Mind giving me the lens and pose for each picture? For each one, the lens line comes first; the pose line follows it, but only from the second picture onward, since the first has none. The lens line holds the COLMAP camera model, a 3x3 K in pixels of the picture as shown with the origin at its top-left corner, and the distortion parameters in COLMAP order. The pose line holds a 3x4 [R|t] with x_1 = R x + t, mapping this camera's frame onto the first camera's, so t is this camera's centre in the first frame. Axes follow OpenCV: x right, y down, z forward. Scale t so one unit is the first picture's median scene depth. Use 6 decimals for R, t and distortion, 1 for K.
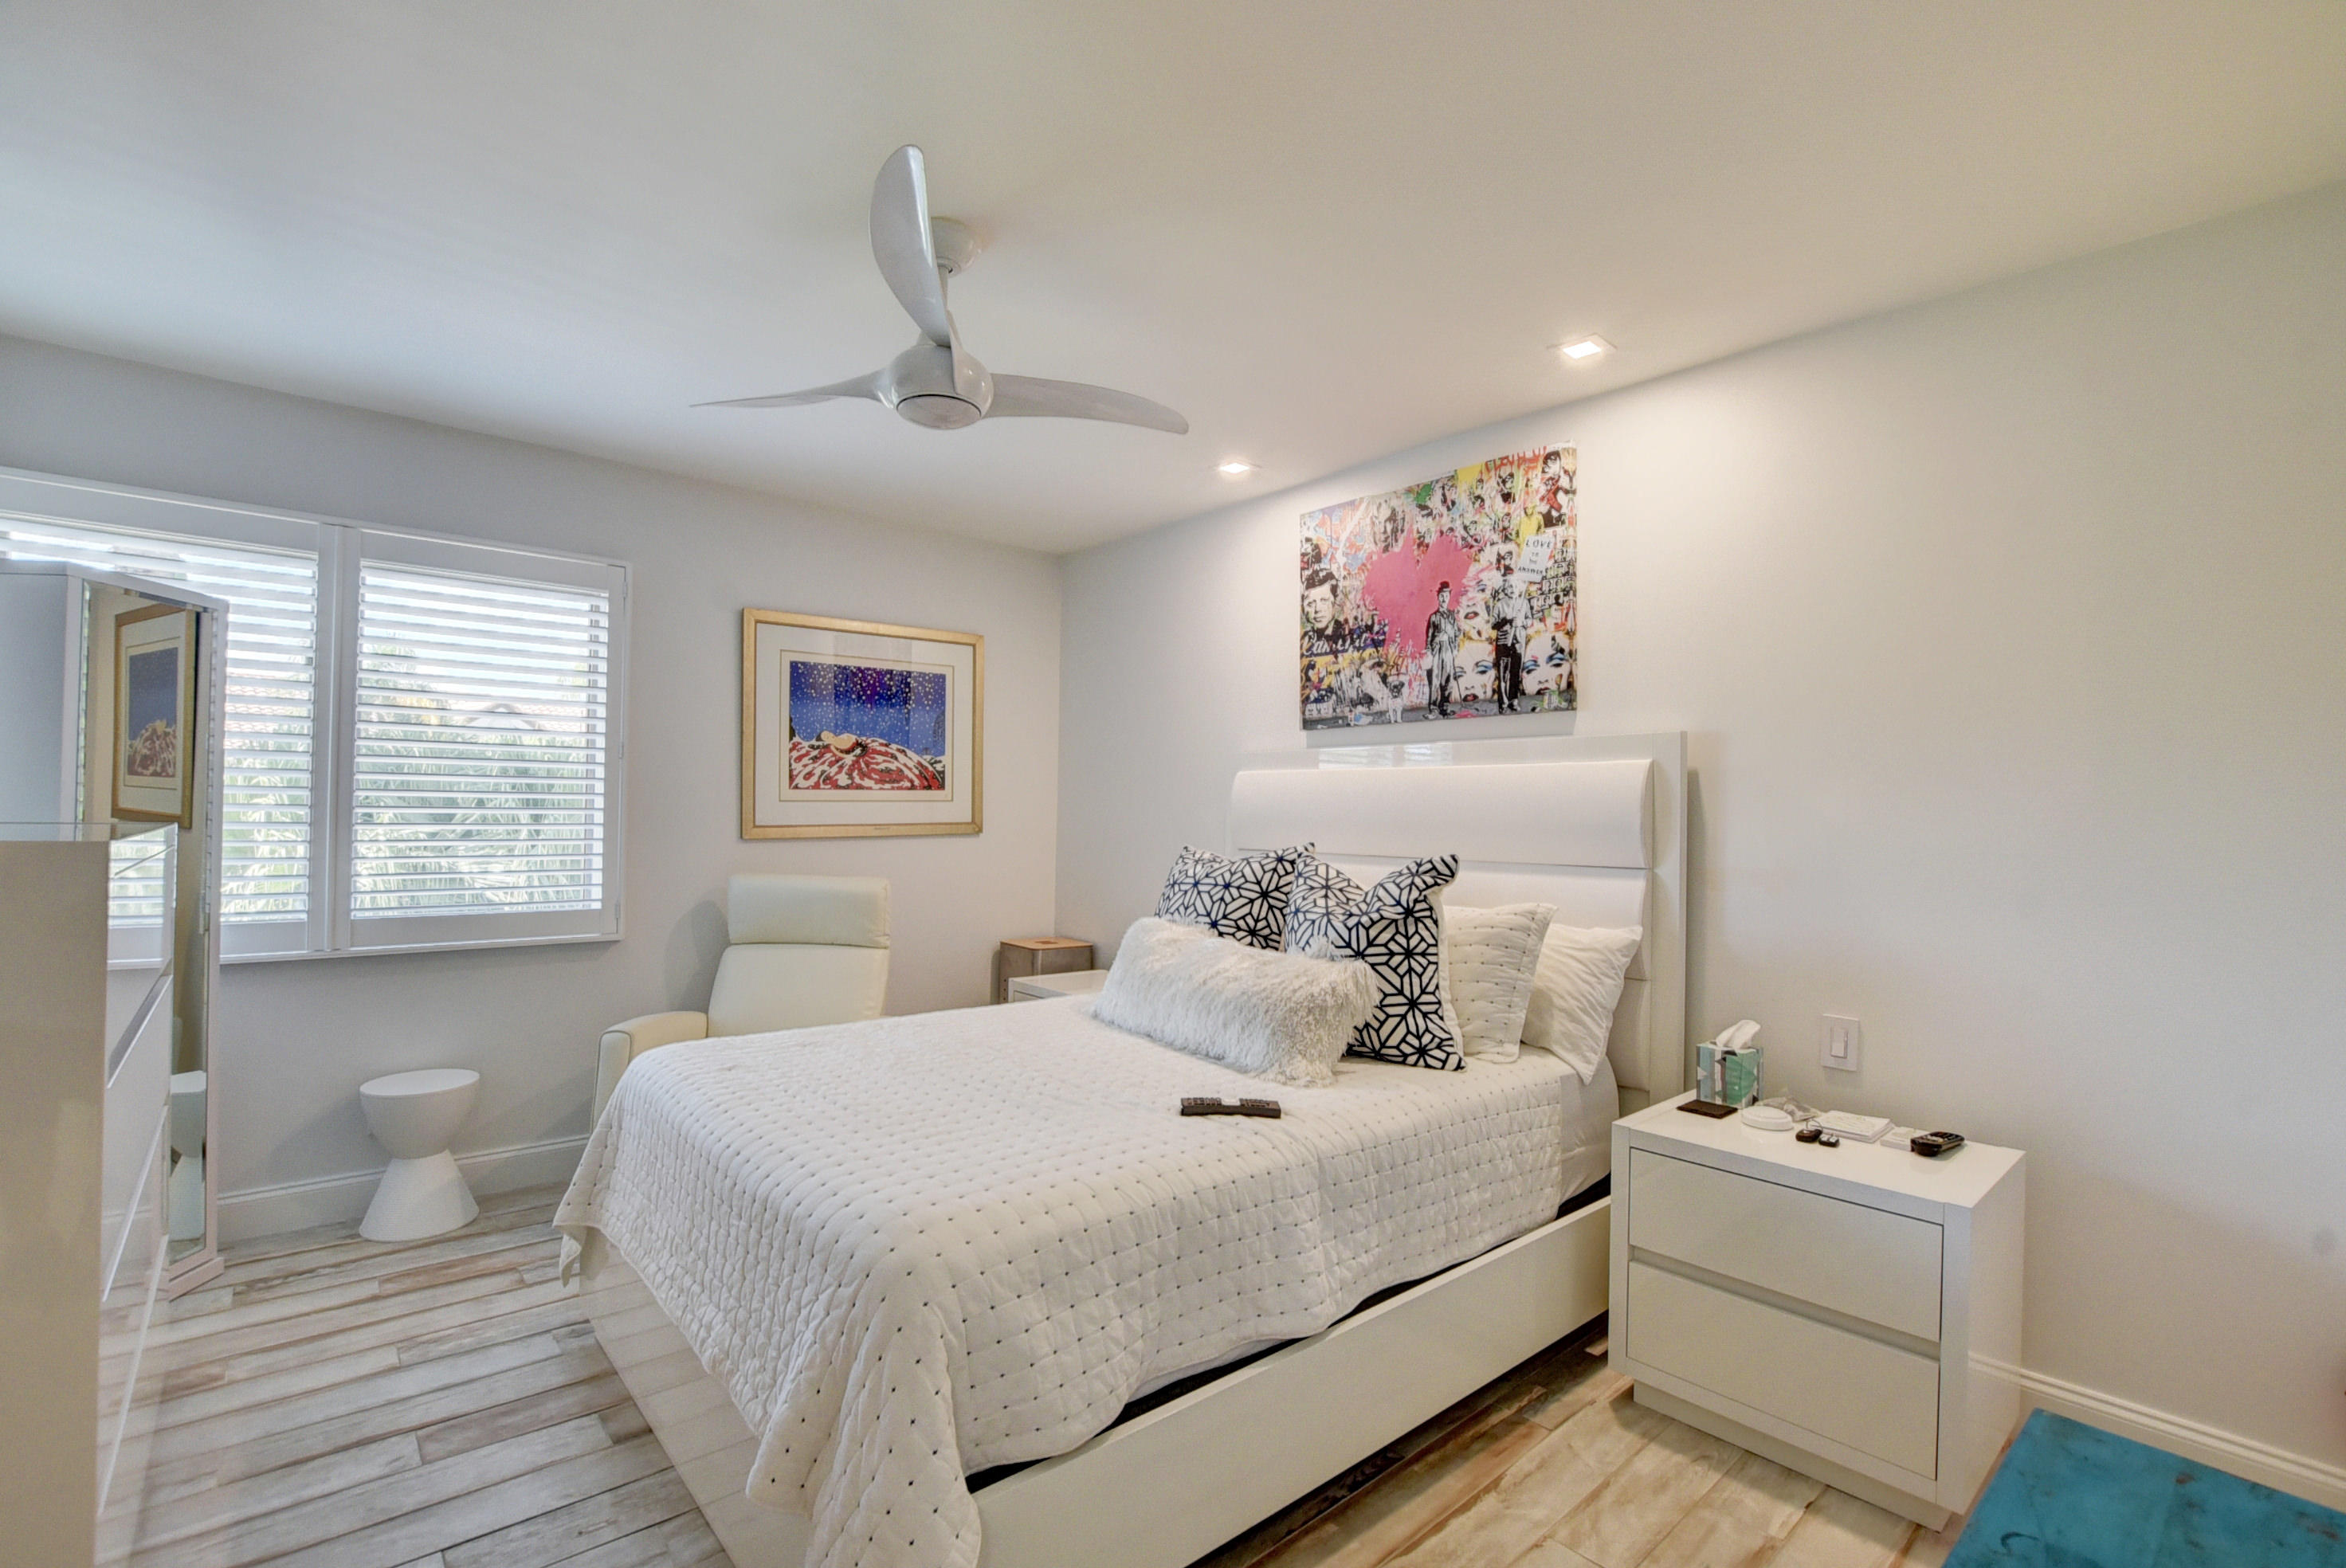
lens RADIAL K [[1033.9, 0, 1176.6], [0, 1033.9, 801.4], [0, 0, 1]] dist [-0.031260, 0.001342]
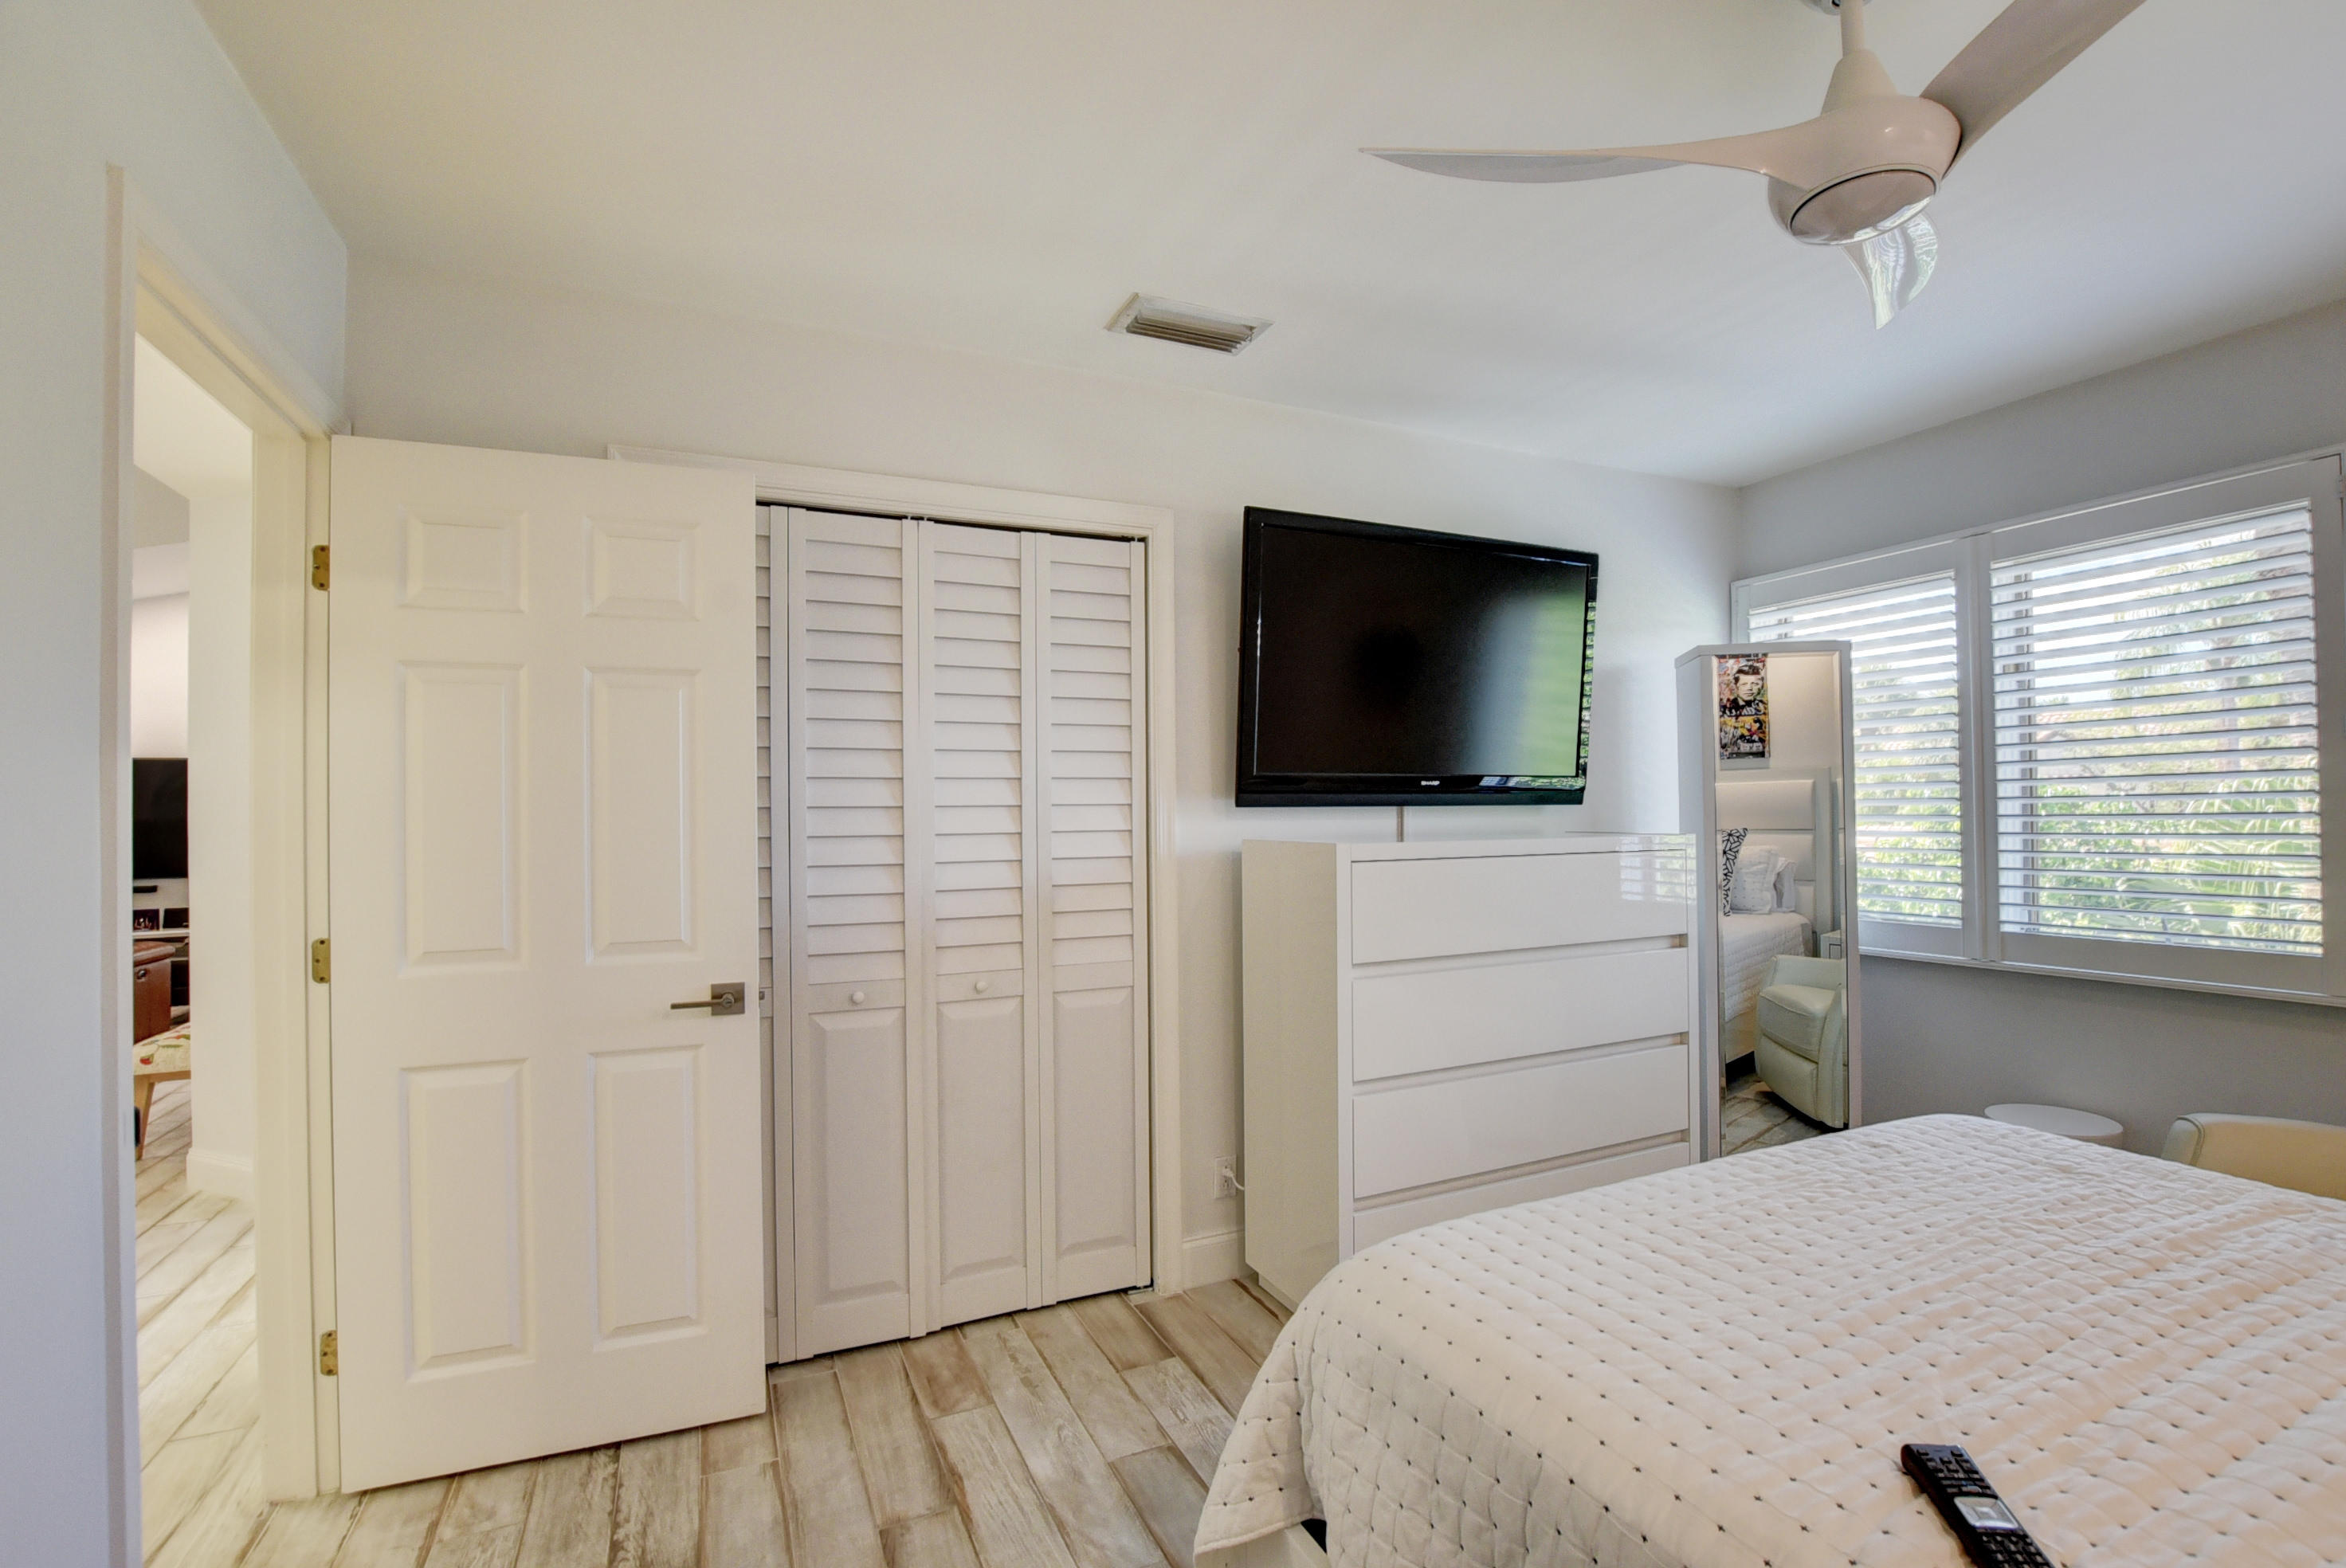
lens RADIAL K [[1019.7, 0, 1168.4], [0, 1019.7, 806.0], [0, 0, 1]] dist [-0.010565, 0.000976]
pose [[-0.298557, -0.016574, -0.954248, 0.362794], [0.017811, 0.999578, -0.022933, 0.003372], [0.954226, -0.023843, -0.298136, 0.532438]]
